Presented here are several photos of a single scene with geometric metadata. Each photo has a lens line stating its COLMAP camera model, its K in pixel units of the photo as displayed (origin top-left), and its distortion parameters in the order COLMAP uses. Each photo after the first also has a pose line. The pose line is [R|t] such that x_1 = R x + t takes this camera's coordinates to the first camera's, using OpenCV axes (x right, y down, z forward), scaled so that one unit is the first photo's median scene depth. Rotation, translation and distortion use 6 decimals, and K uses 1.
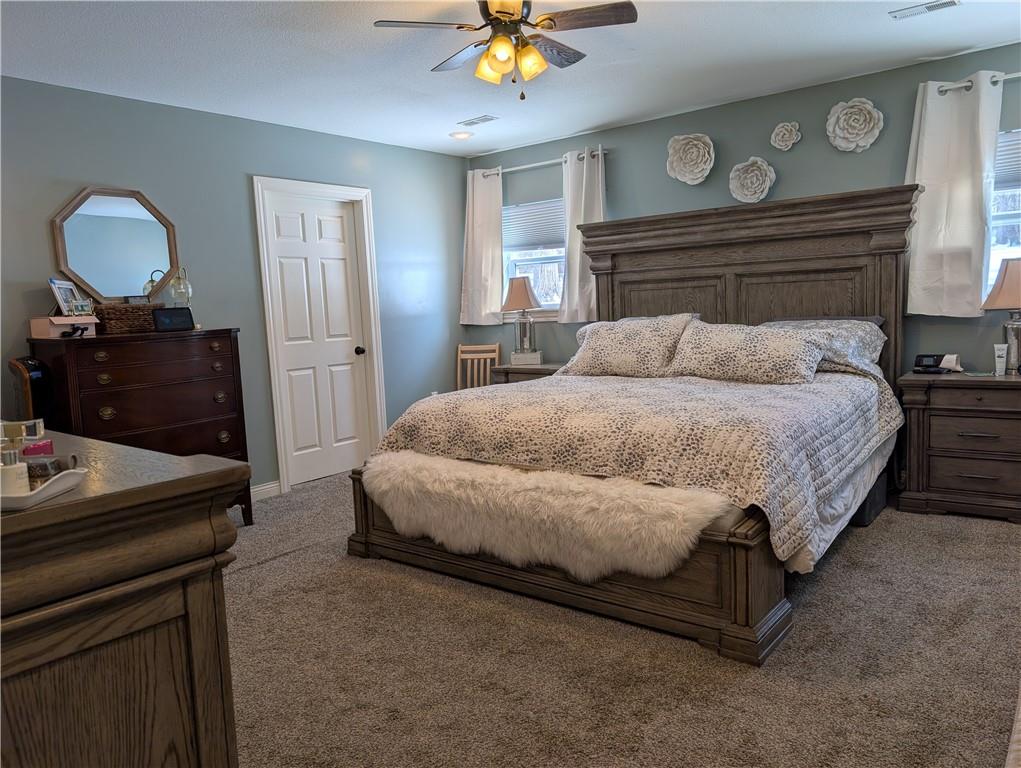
lens RADIAL K [[737.5, 0, 510.0], [0, 737.5, 388.9], [0, 0, 1]] dist [0.032383, -0.035108]
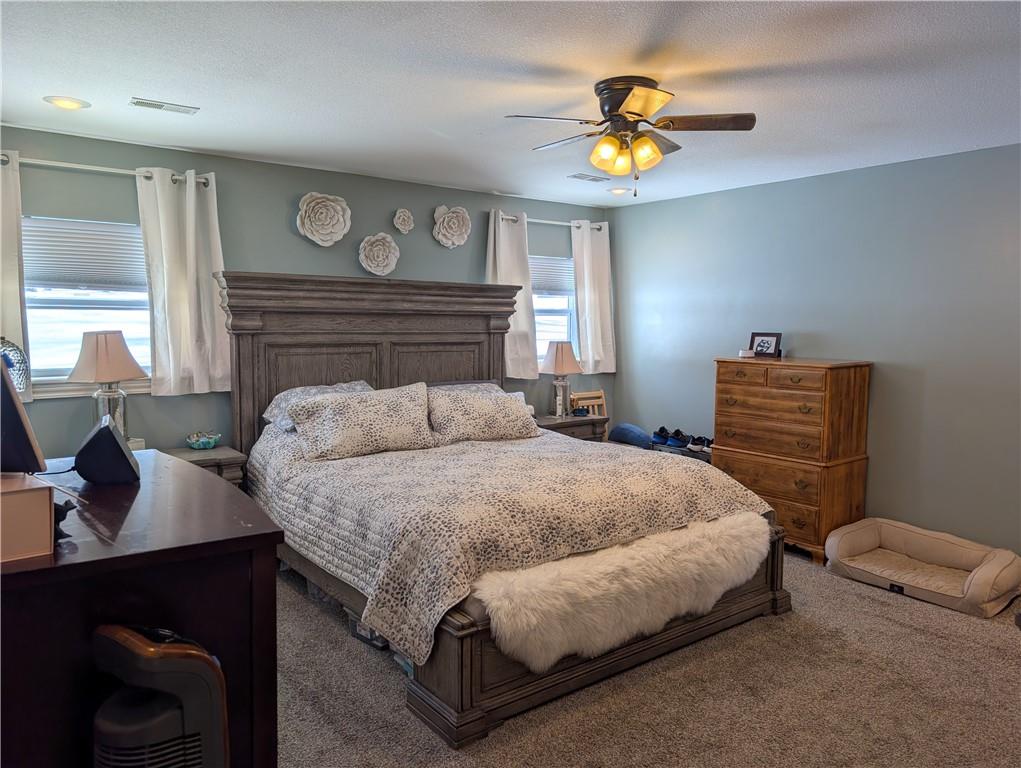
lens RADIAL K [[737.5, 0, 509.6], [0, 737.5, 389.0], [0, 0, 1]] dist [0.032383, -0.035108]
pose [[0.238685, -0.045955, 0.970009, -0.780100], [0.093167, 0.995356, 0.024230, -0.113647], [-0.966617, 0.084590, 0.241858, 0.677330]]
